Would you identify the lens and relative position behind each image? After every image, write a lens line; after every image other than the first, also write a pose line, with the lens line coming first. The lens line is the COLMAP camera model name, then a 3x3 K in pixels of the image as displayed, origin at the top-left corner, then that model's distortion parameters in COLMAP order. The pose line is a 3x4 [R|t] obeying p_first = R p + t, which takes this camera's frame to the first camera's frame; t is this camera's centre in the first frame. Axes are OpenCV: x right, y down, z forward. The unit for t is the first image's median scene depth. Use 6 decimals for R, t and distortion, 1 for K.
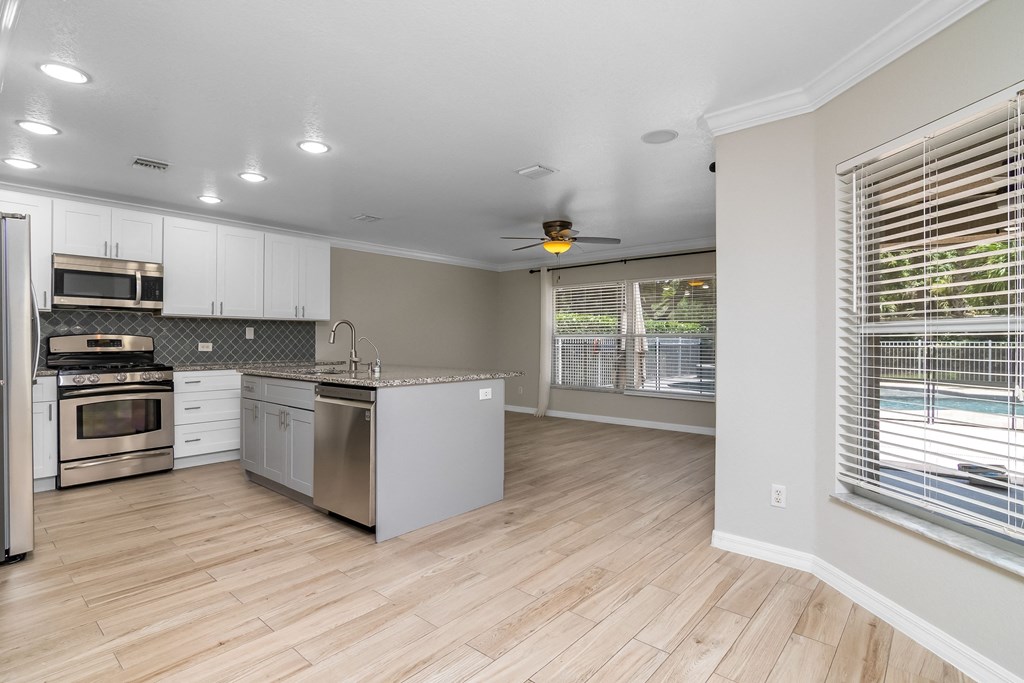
lens RADIAL K [[515.3, 0, 506.8], [0, 515.3, 343.0], [0, 0, 1]] dist [-0.017940, 0.002569]
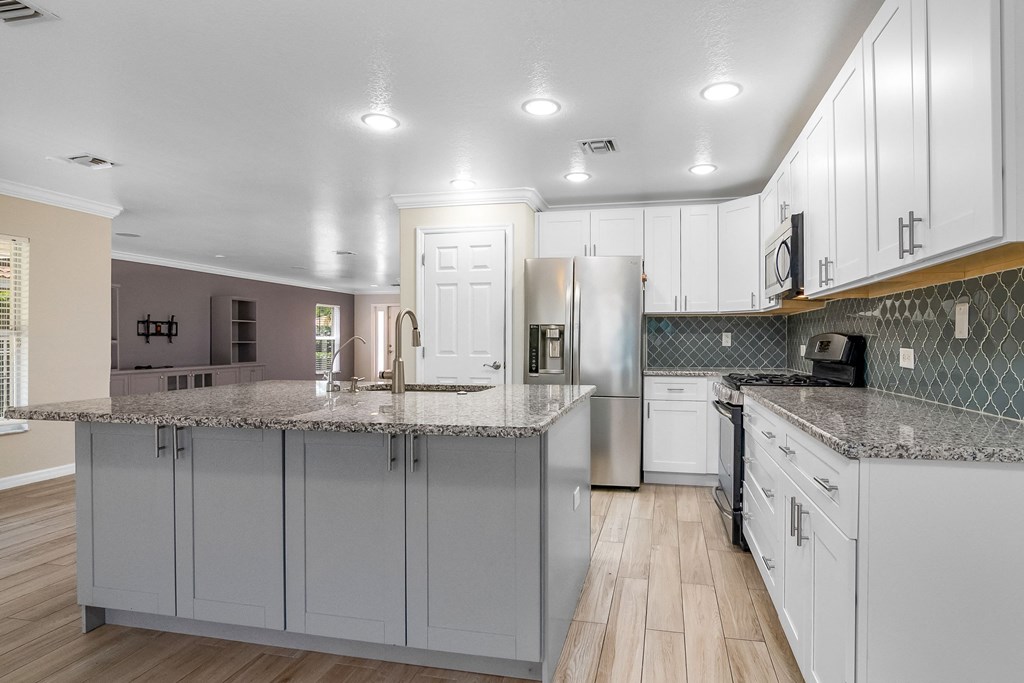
lens RADIAL K [[532.9, 0, 557.2], [0, 532.9, 341.4], [0, 0, 1]] dist [-0.019671, -0.000329]
pose [[-0.868140, -0.001393, -0.496317, -0.133186], [-0.003237, 0.999991, 0.002854, -0.007373], [0.496308, 0.004085, -0.868137, 1.431033]]
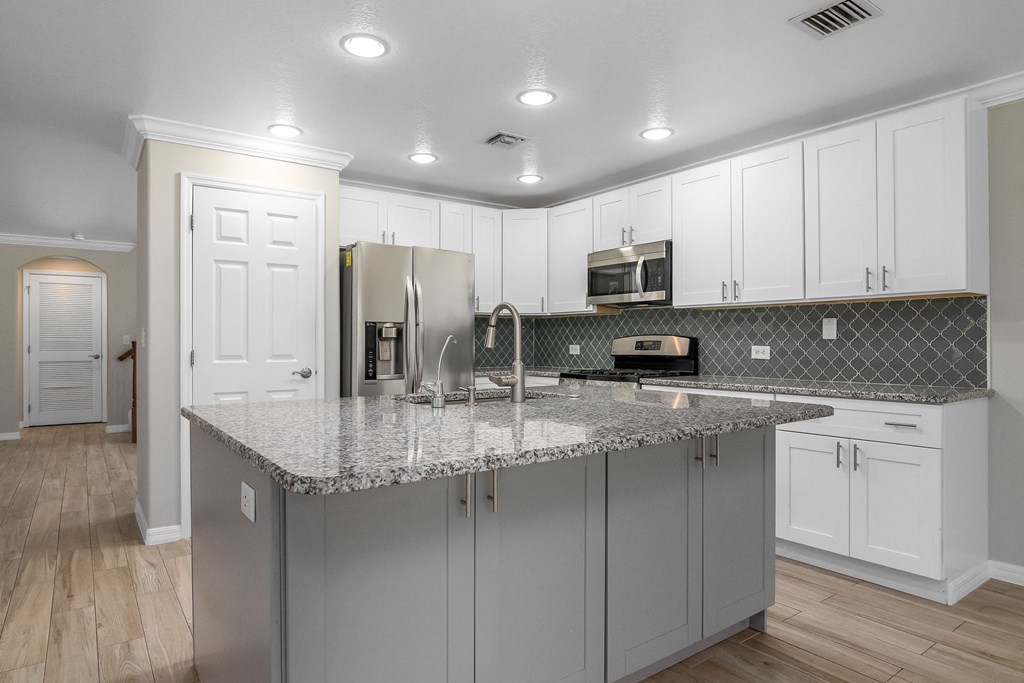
lens RADIAL K [[595.9, 0, 506.3], [0, 595.9, 340.4], [0, 0, 1]] dist [-0.009129, 0.000167]
pose [[-0.232861, -0.002637, -0.972506, 0.240196], [-0.002445, 0.999995, -0.002126, -0.005338], [0.972507, 0.001883, -0.232866, 0.998336]]
